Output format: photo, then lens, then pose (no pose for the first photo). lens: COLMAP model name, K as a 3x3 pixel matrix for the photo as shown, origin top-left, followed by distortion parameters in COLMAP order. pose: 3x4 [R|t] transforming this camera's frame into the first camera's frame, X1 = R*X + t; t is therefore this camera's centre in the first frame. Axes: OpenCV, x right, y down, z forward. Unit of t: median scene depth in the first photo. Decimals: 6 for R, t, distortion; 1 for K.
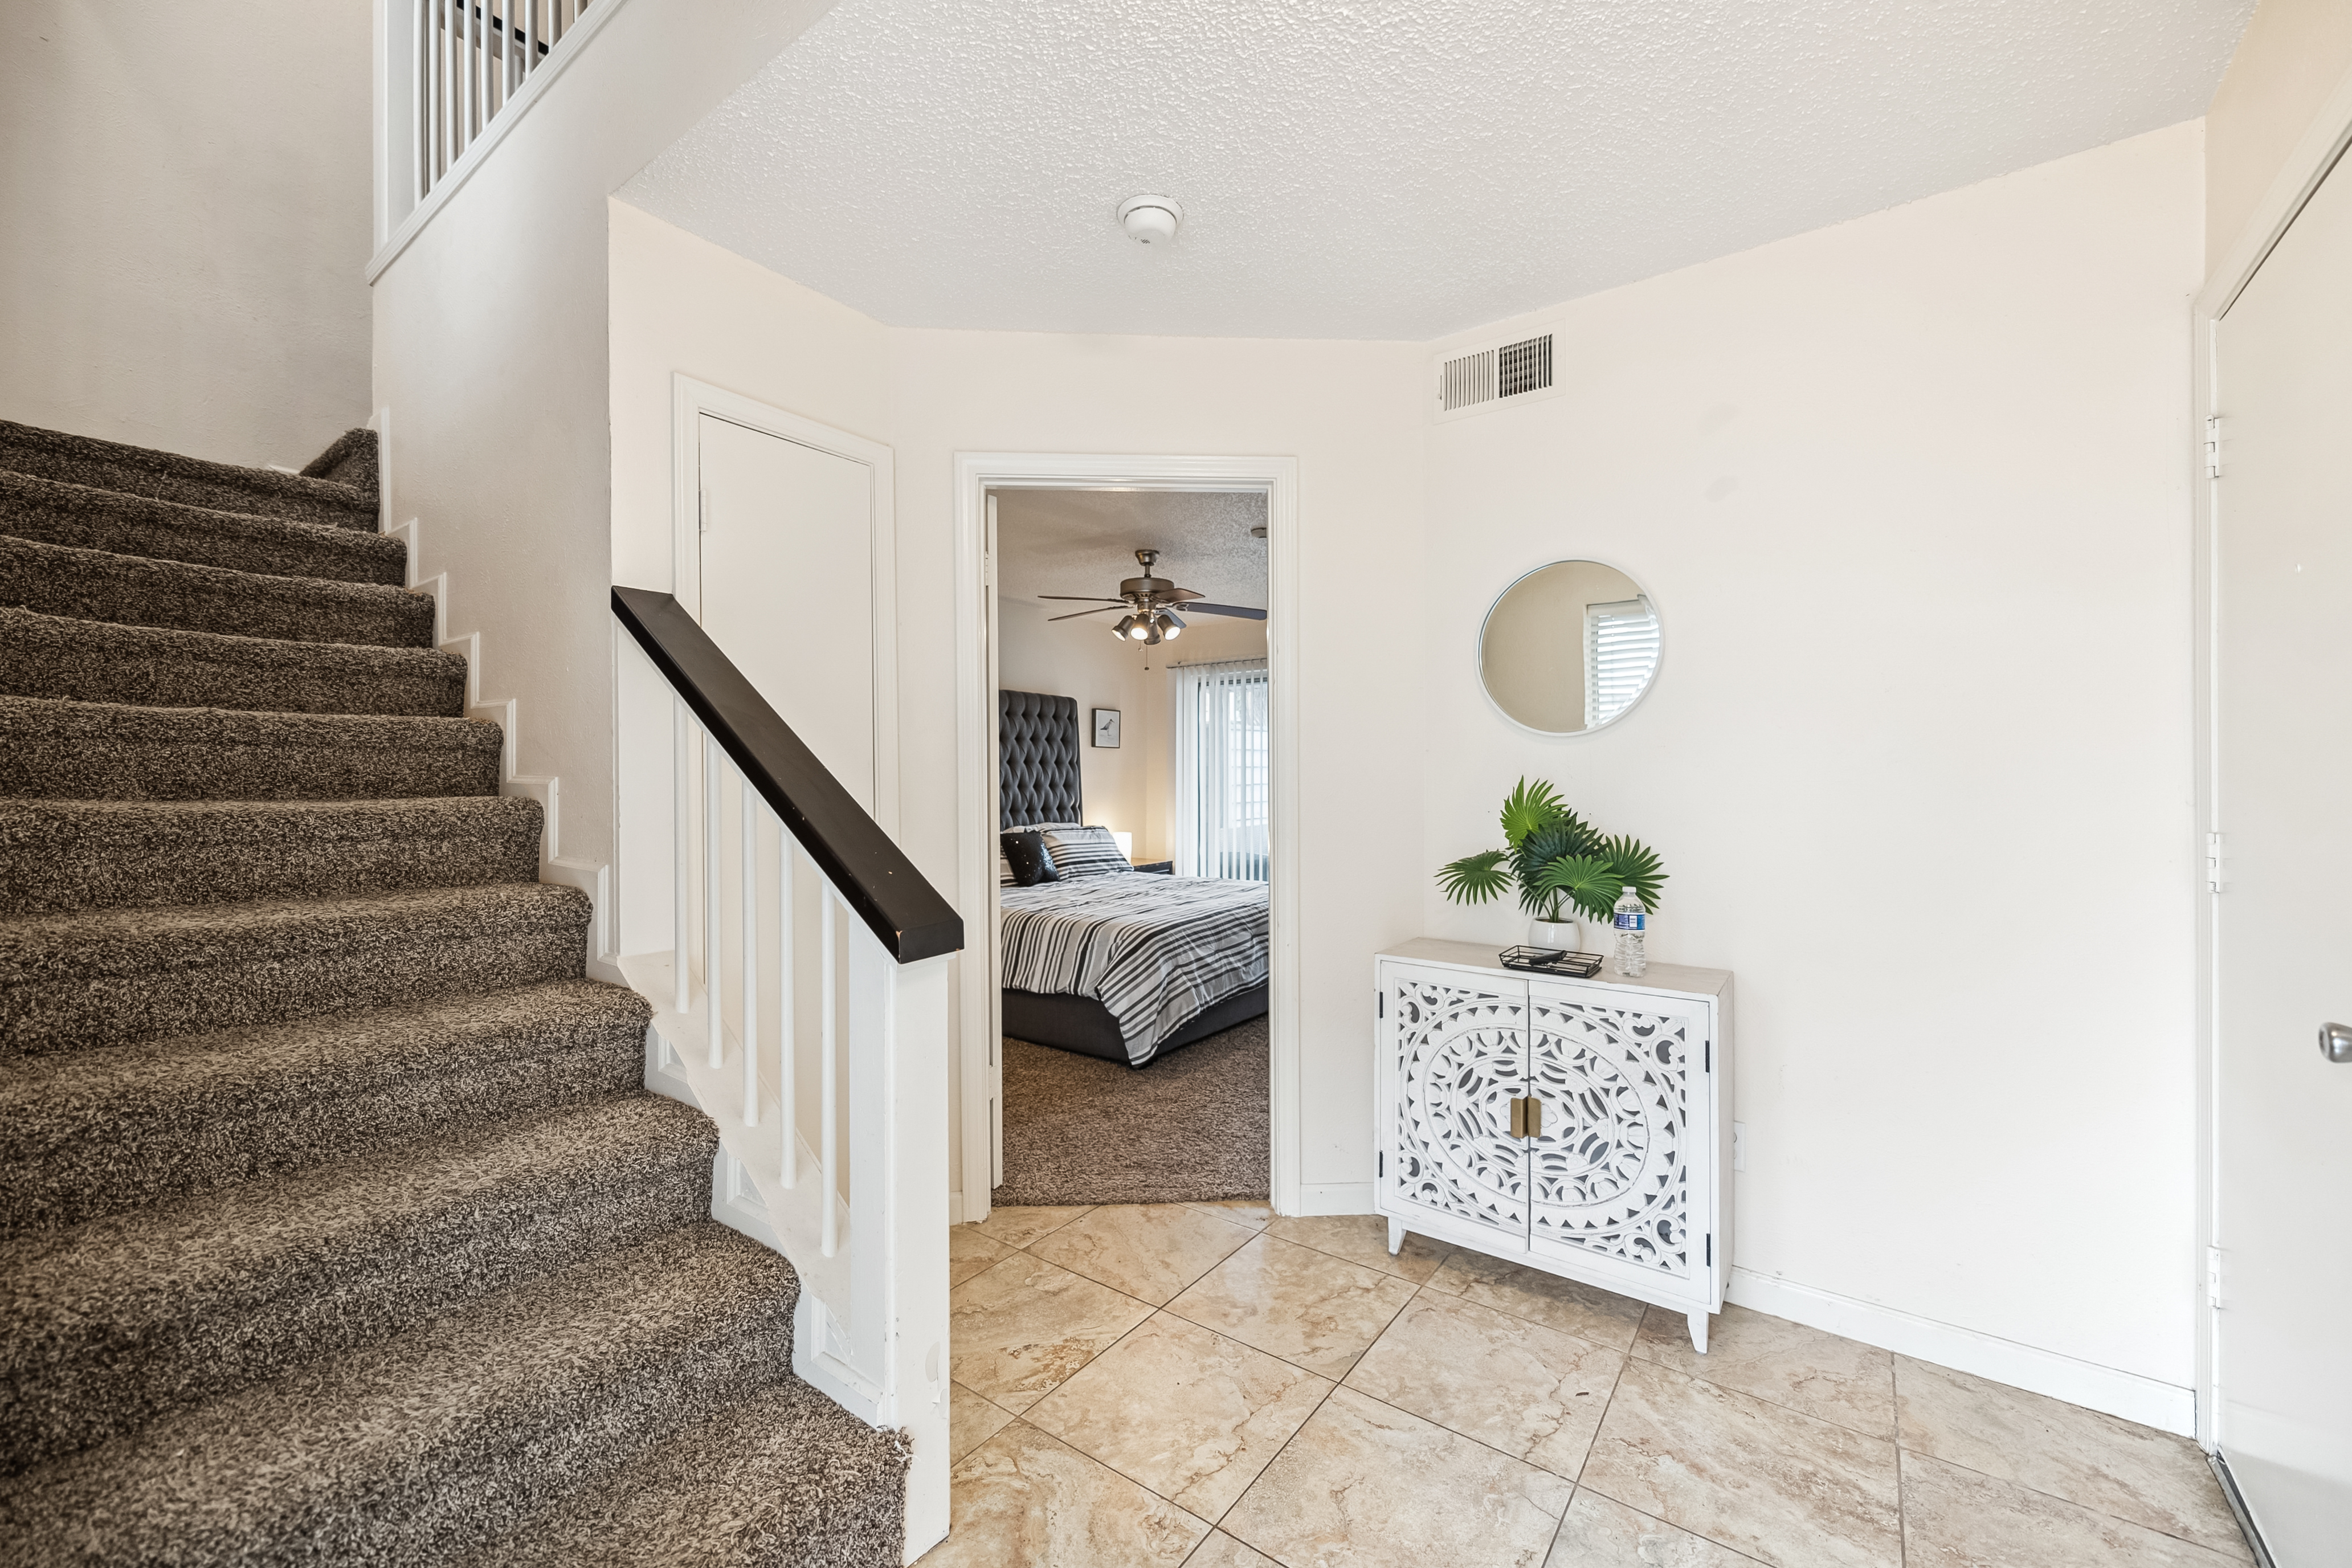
lens RADIAL K [[914.8, 0, 1176.0], [0, 914.8, 784.0], [0, 0, 1]] dist [0.000347, -0.000022]
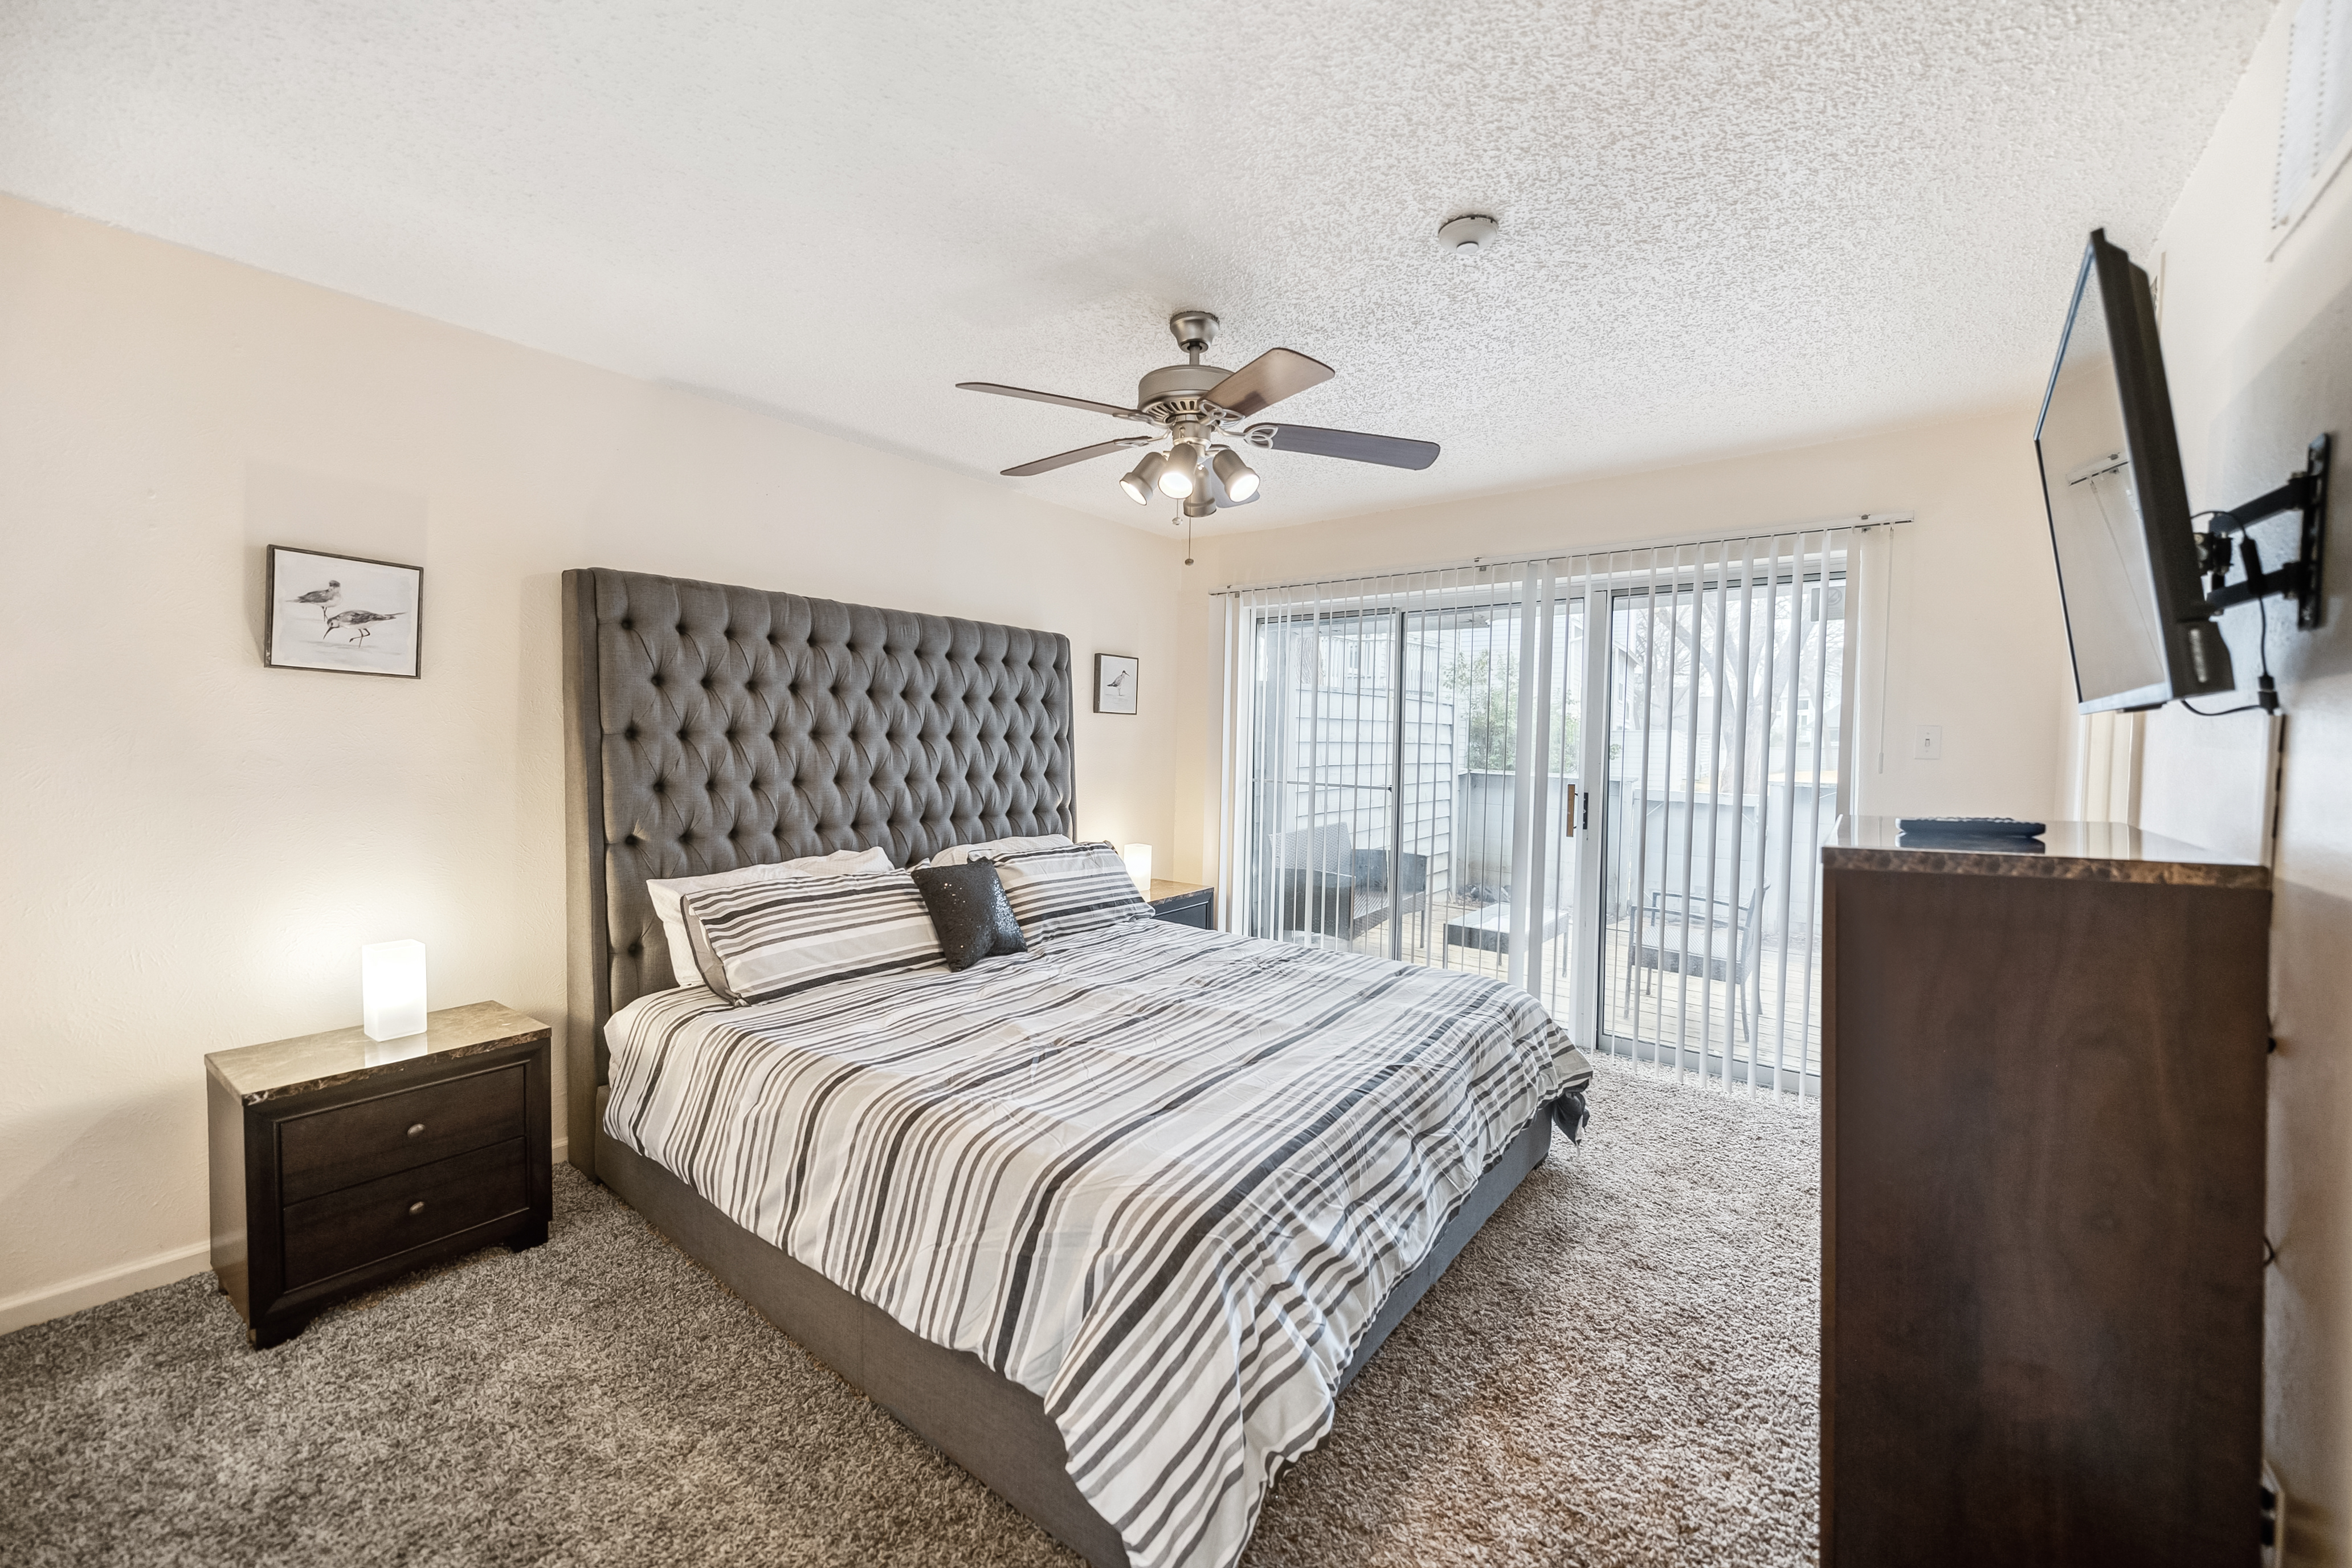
lens RADIAL K [[914.8, 0, 1176.0], [0, 914.8, 784.0], [0, 0, 1]] dist [0.000347, -0.000022]
pose [[0.999577, 0.018341, -0.022574, -0.021178], [-0.017391, 0.998983, 0.041593, -0.021176], [0.023314, -0.041183, 0.998880, 0.414445]]
